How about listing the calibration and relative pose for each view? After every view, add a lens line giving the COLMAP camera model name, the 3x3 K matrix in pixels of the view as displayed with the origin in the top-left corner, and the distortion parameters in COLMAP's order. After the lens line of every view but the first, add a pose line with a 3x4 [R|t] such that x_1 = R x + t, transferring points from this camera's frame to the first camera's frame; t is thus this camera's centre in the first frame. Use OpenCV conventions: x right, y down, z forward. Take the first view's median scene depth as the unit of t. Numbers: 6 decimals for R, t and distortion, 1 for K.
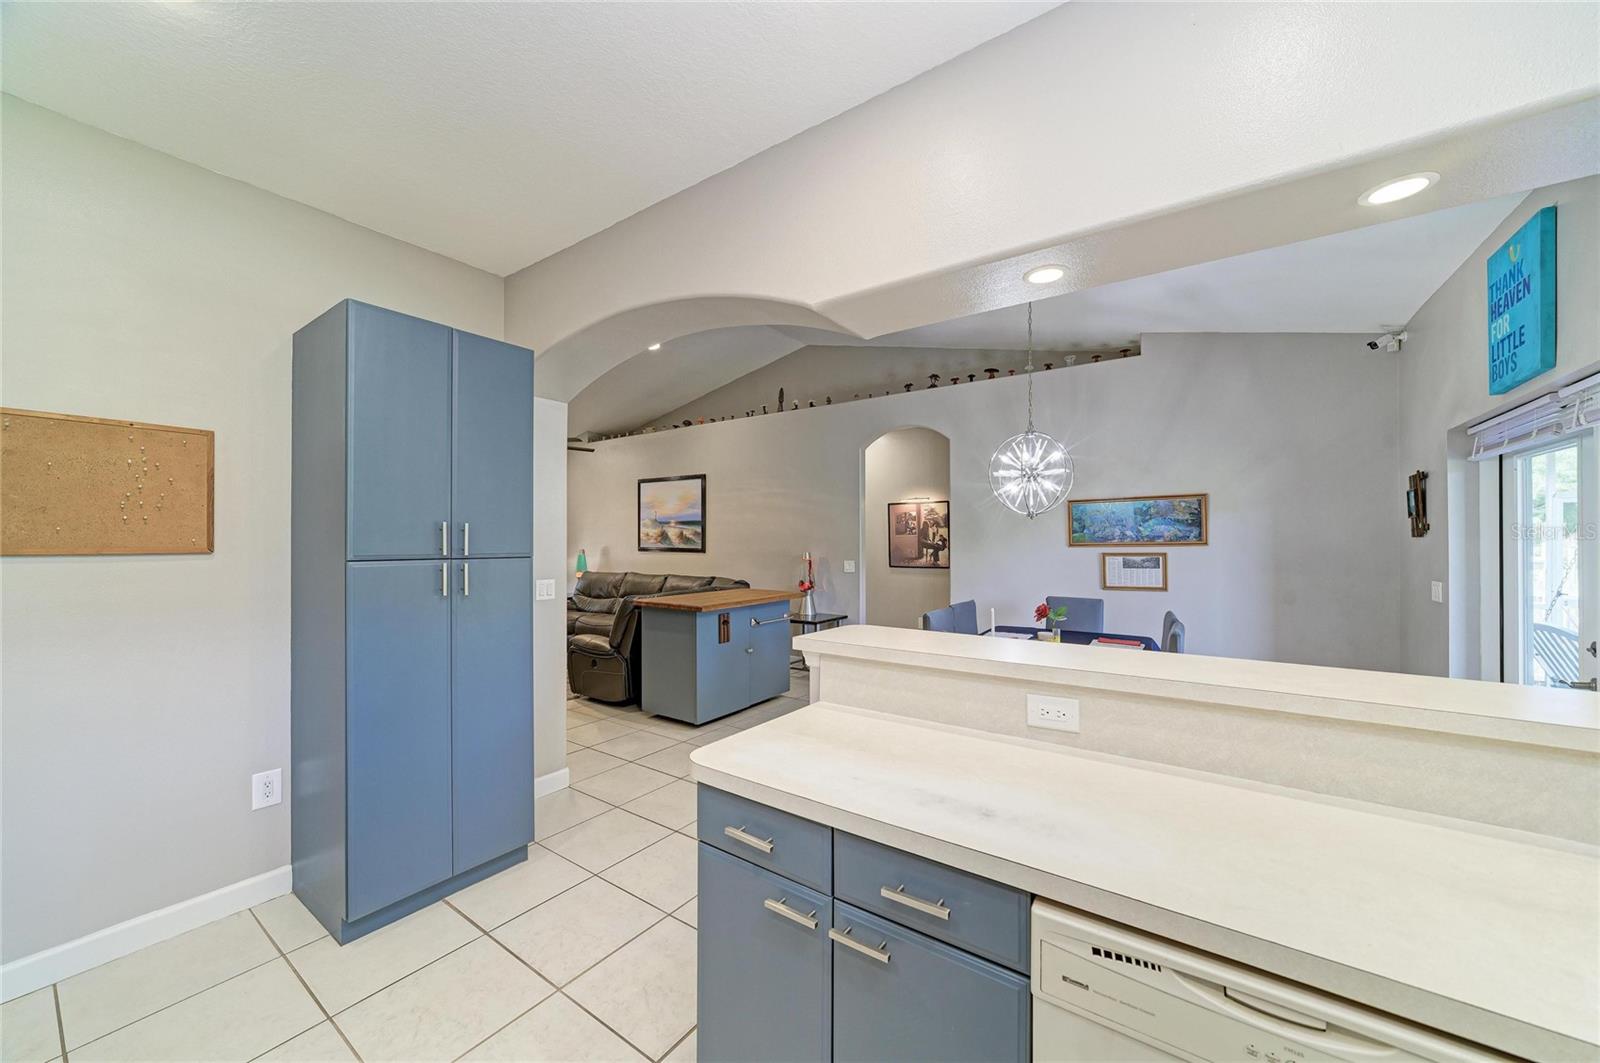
lens RADIAL K [[575.9, 0, 806.6], [0, 575.9, 539.2], [0, 0, 1]] dist [-0.001462, -0.000034]
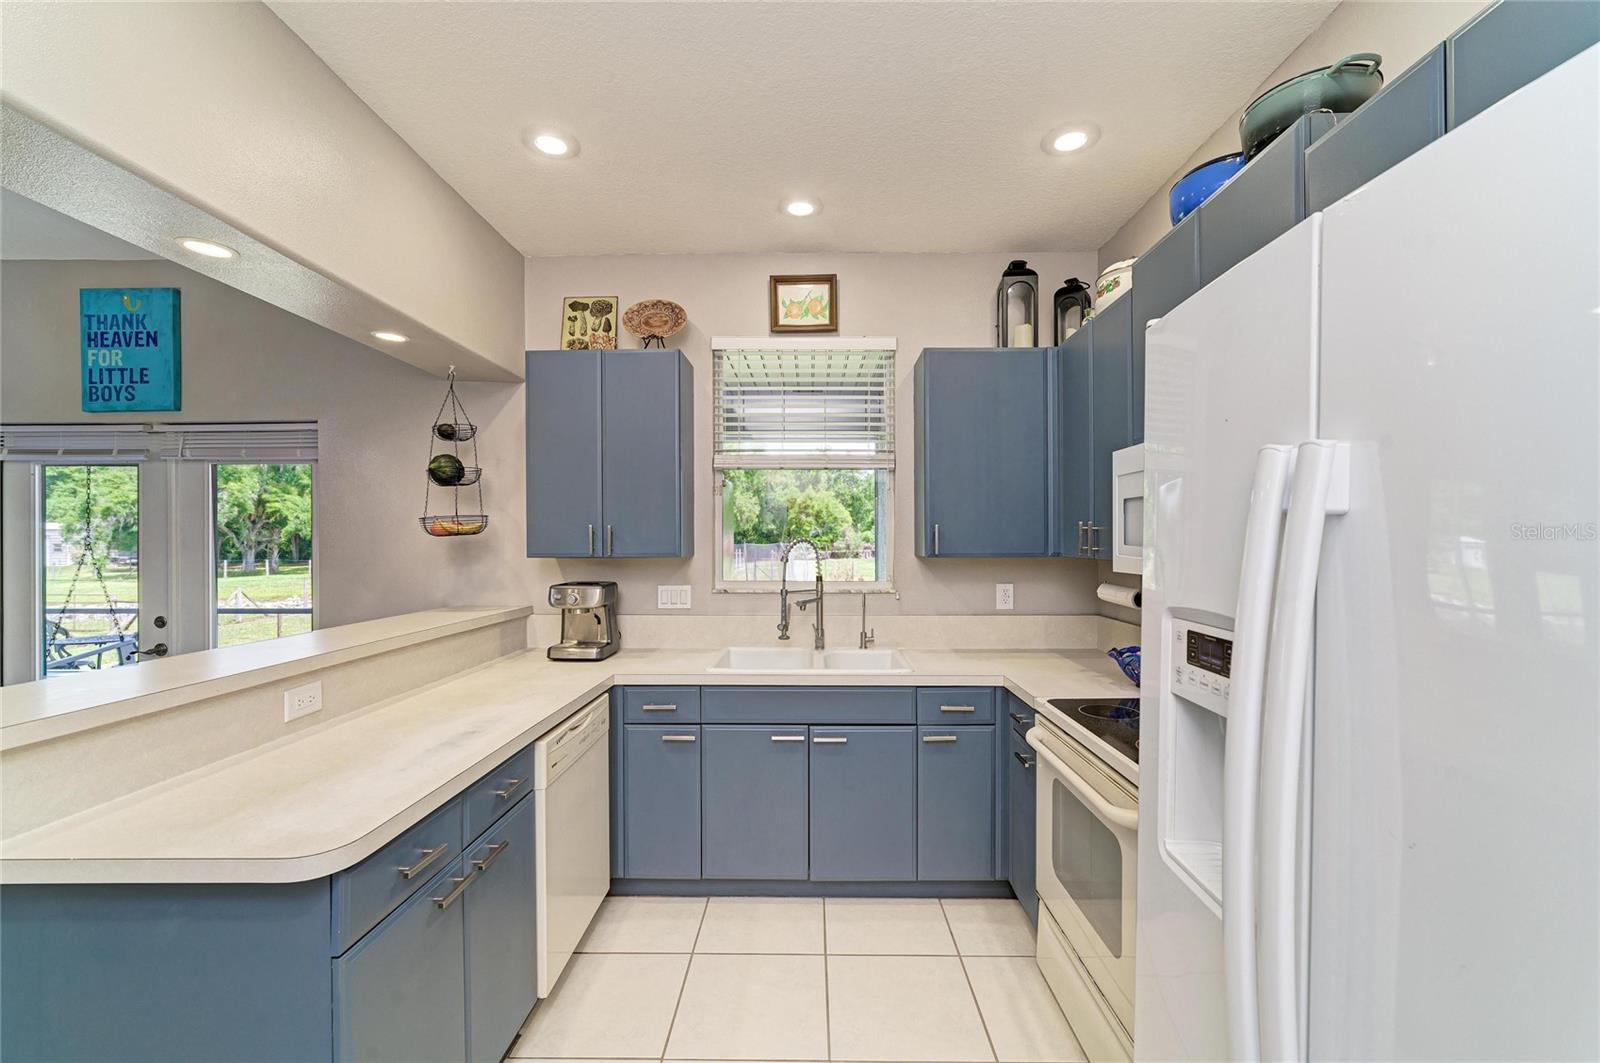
lens RADIAL K [[650.0, 0, 803.3], [0, 650.0, 539.4], [0, 0, 1]] dist [-0.016620, 0.007942]
pose [[-0.555583, 0.003141, 0.831455, -0.344483], [-0.001482, 0.999988, -0.004768, 0.002318], [-0.831460, -0.003881, -0.555572, 0.285457]]
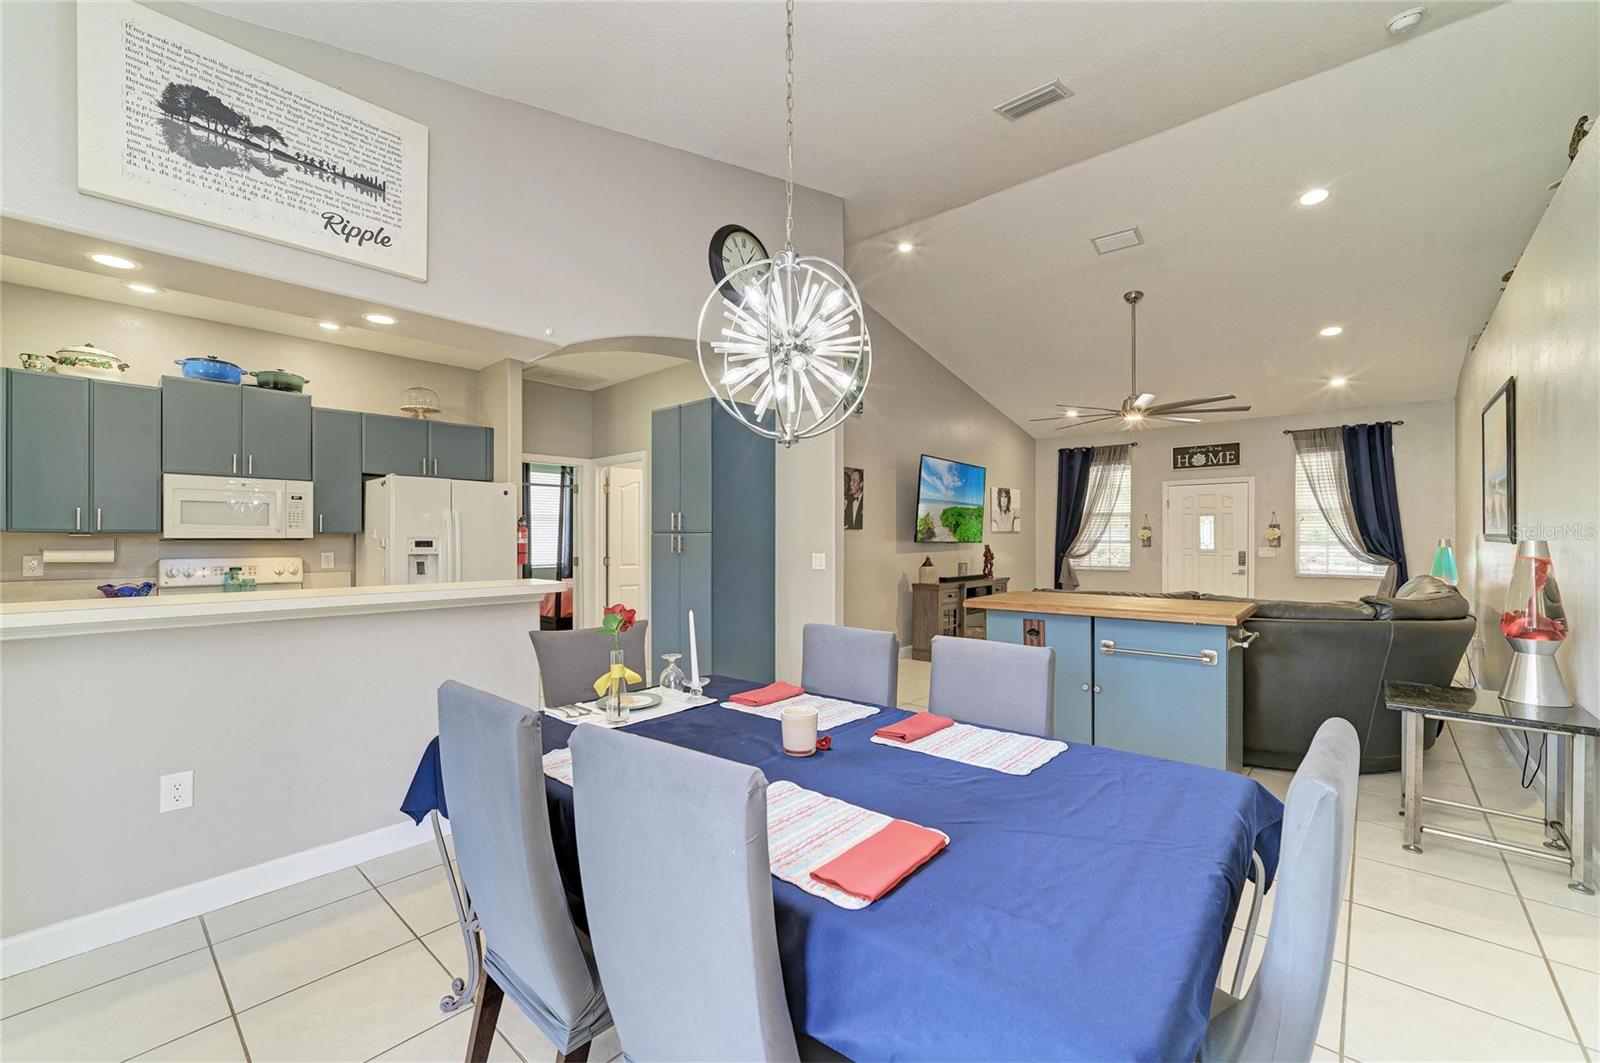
lens RADIAL K [[650.0, 0, 803.3], [0, 650.0, 539.4], [0, 0, 1]] dist [-0.016620, 0.007942]
pose [[-0.116344, 0.001710, -0.993207, 0.674593], [0.004151, 0.999991, 0.001235, 0.027175], [0.993200, -0.003979, -0.116350, 0.795523]]
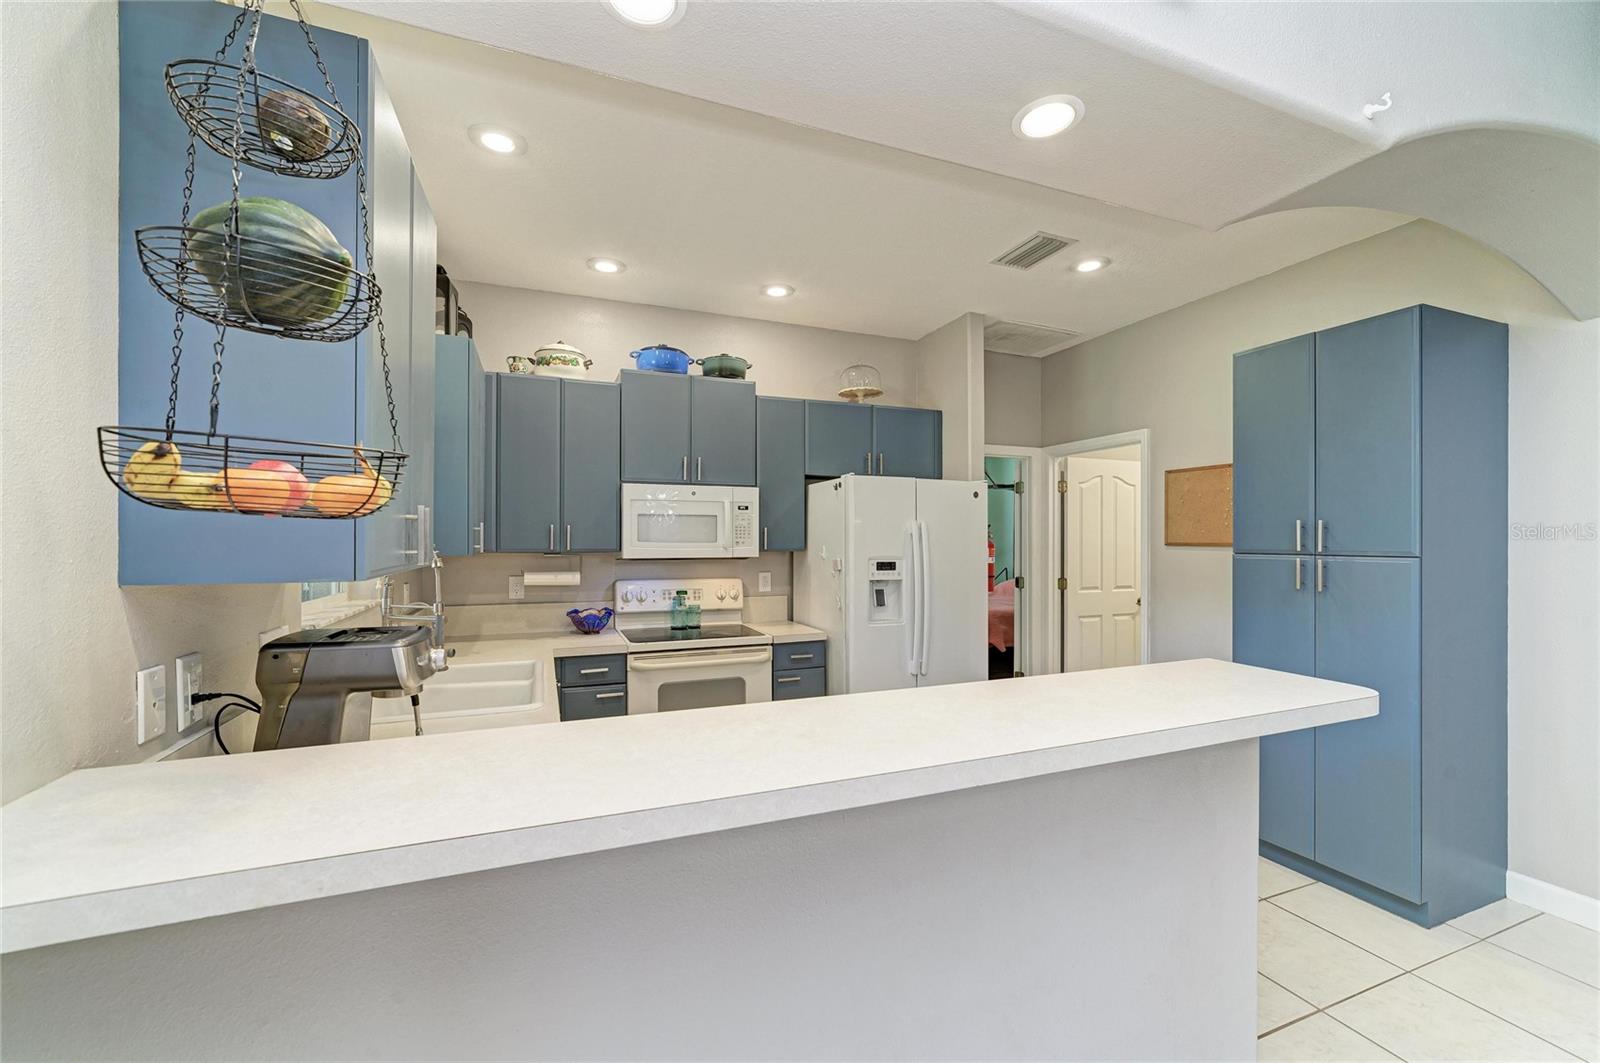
lens RADIAL K [[650.0, 0, 803.3], [0, 650.0, 539.4], [0, 0, 1]] dist [-0.016620, 0.007942]
pose [[-0.546599, 0.001182, -0.837393, 0.424827], [0.003226, 0.999995, -0.000694, 0.002158], [0.837388, -0.003081, -0.546600, 0.422137]]
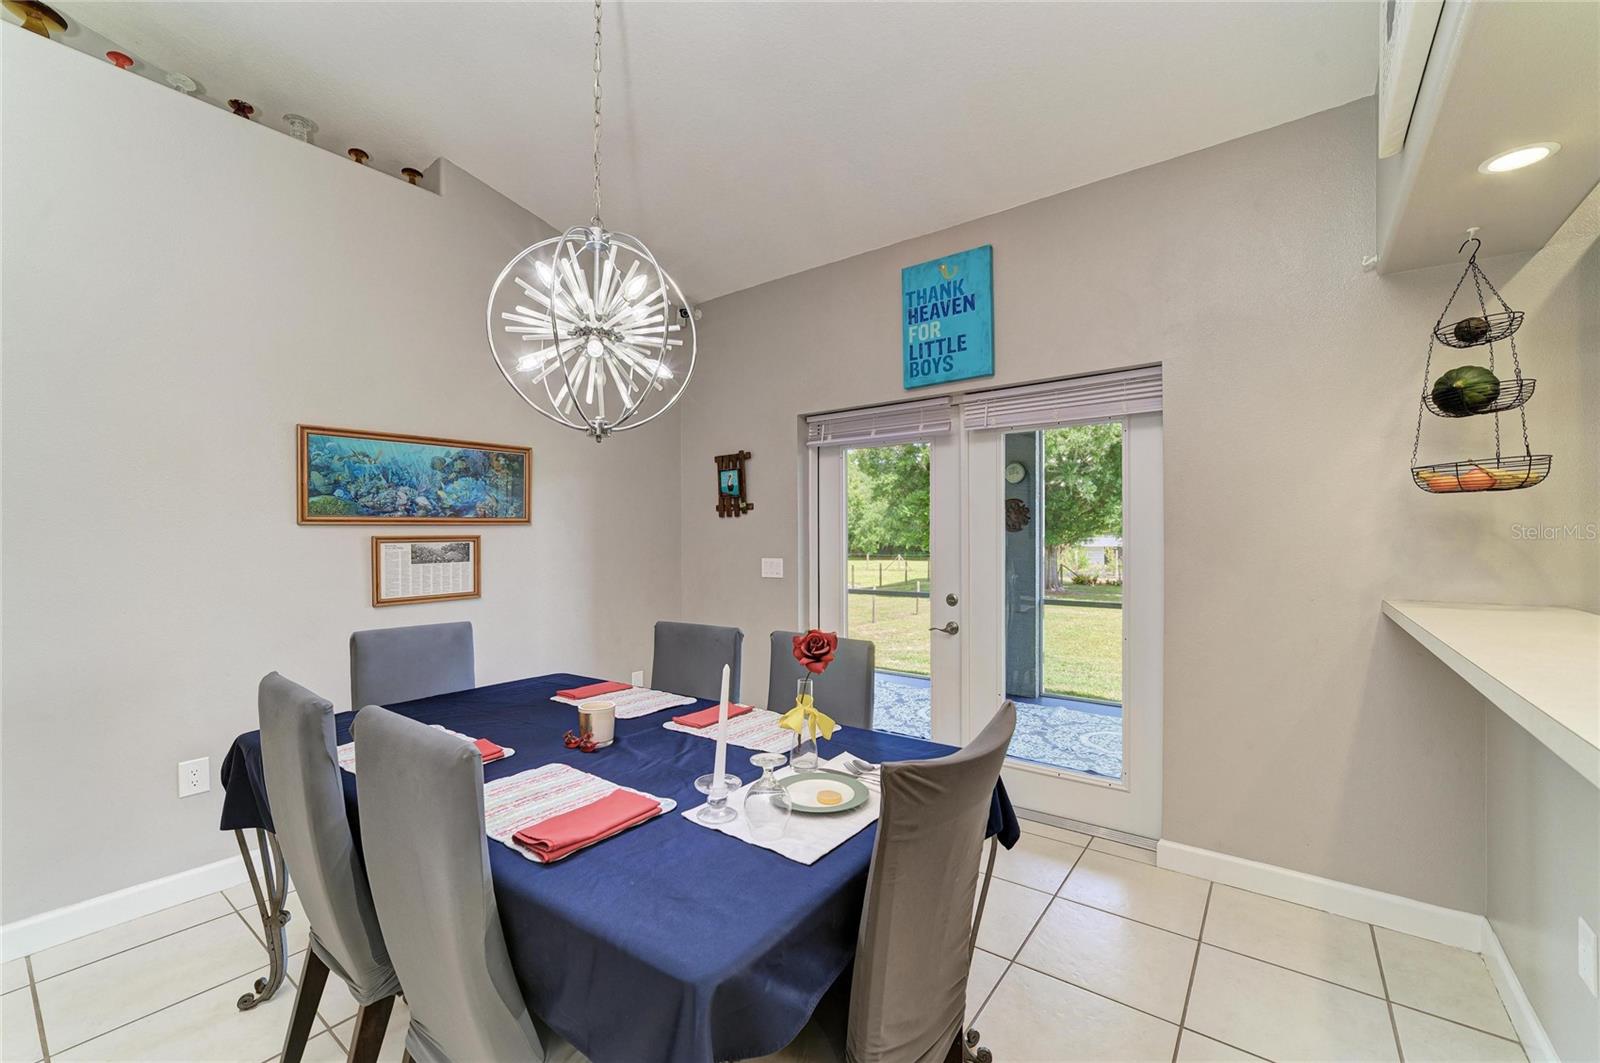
lens RADIAL K [[650.0, 0, 803.3], [0, 650.0, 539.4], [0, 0, 1]] dist [-0.016620, 0.007942]
pose [[0.038452, -0.000529, 0.999260, -0.056388], [-0.002253, 0.999997, 0.000616, 0.026384], [-0.999258, -0.002275, 0.038451, 0.621050]]
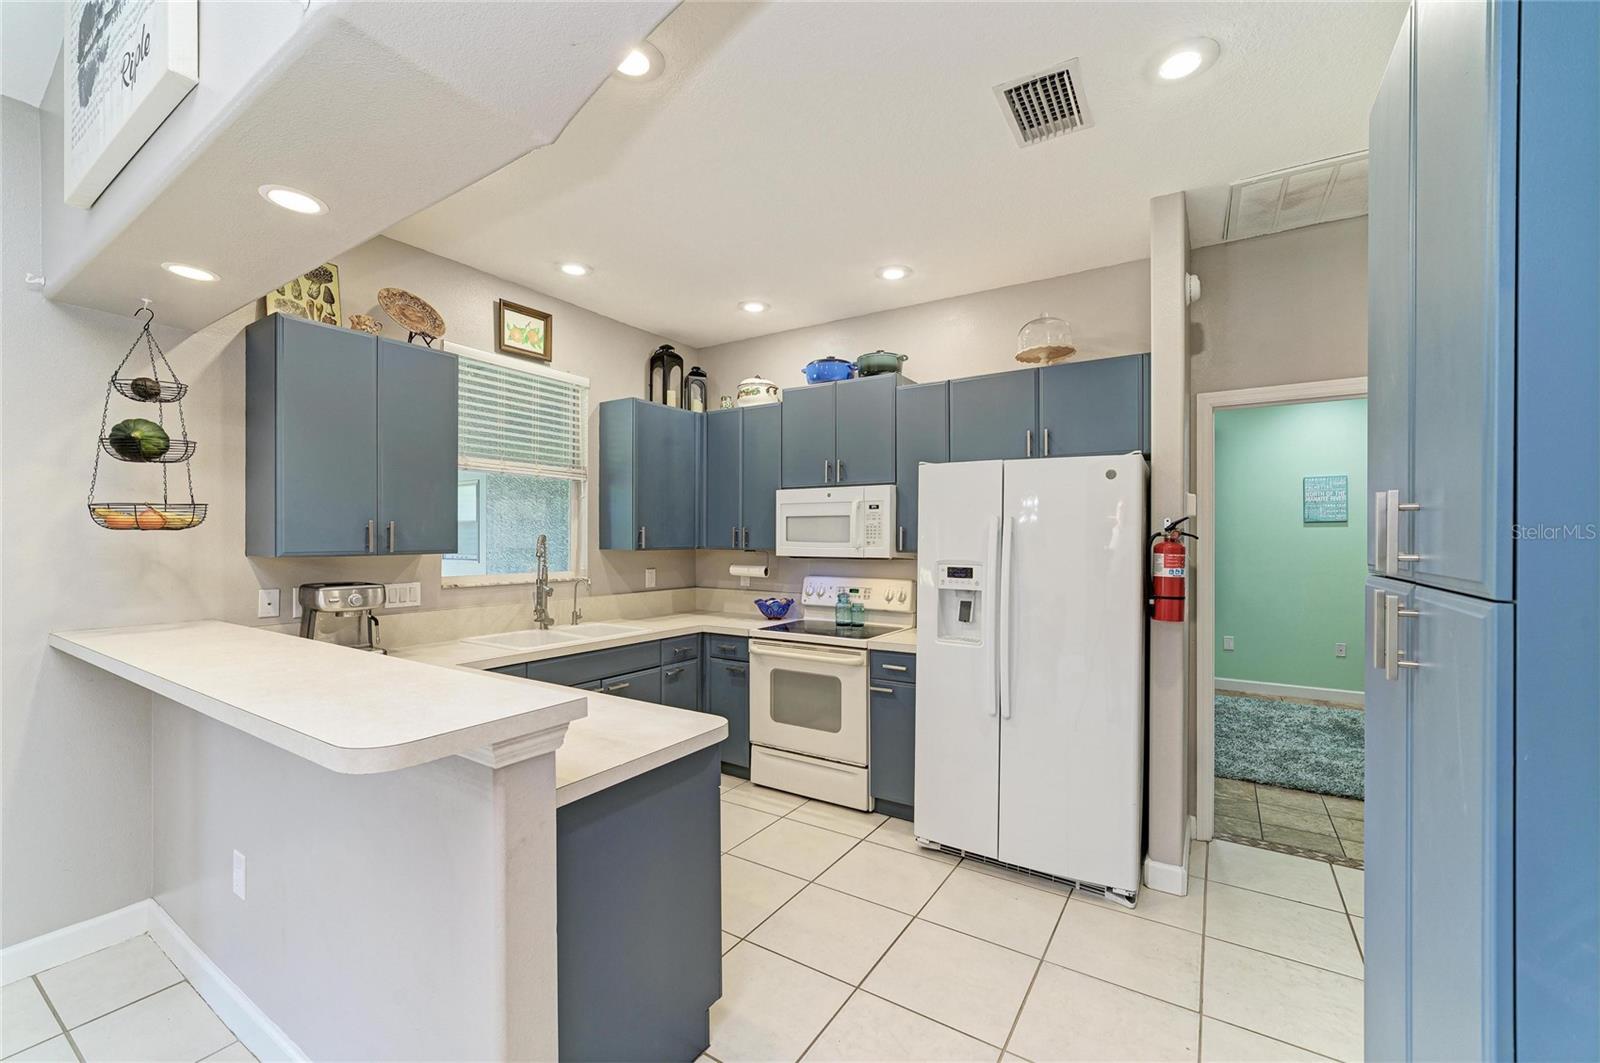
lens RADIAL K [[650.0, 0, 803.3], [0, 650.0, 539.4], [0, 0, 1]] dist [-0.016620, 0.007942]
pose [[-0.999375, -0.001544, -0.035325, -0.090144], [-0.001463, 0.999996, -0.002328, 0.003404], [0.035328, -0.002275, -0.999373, 0.694440]]
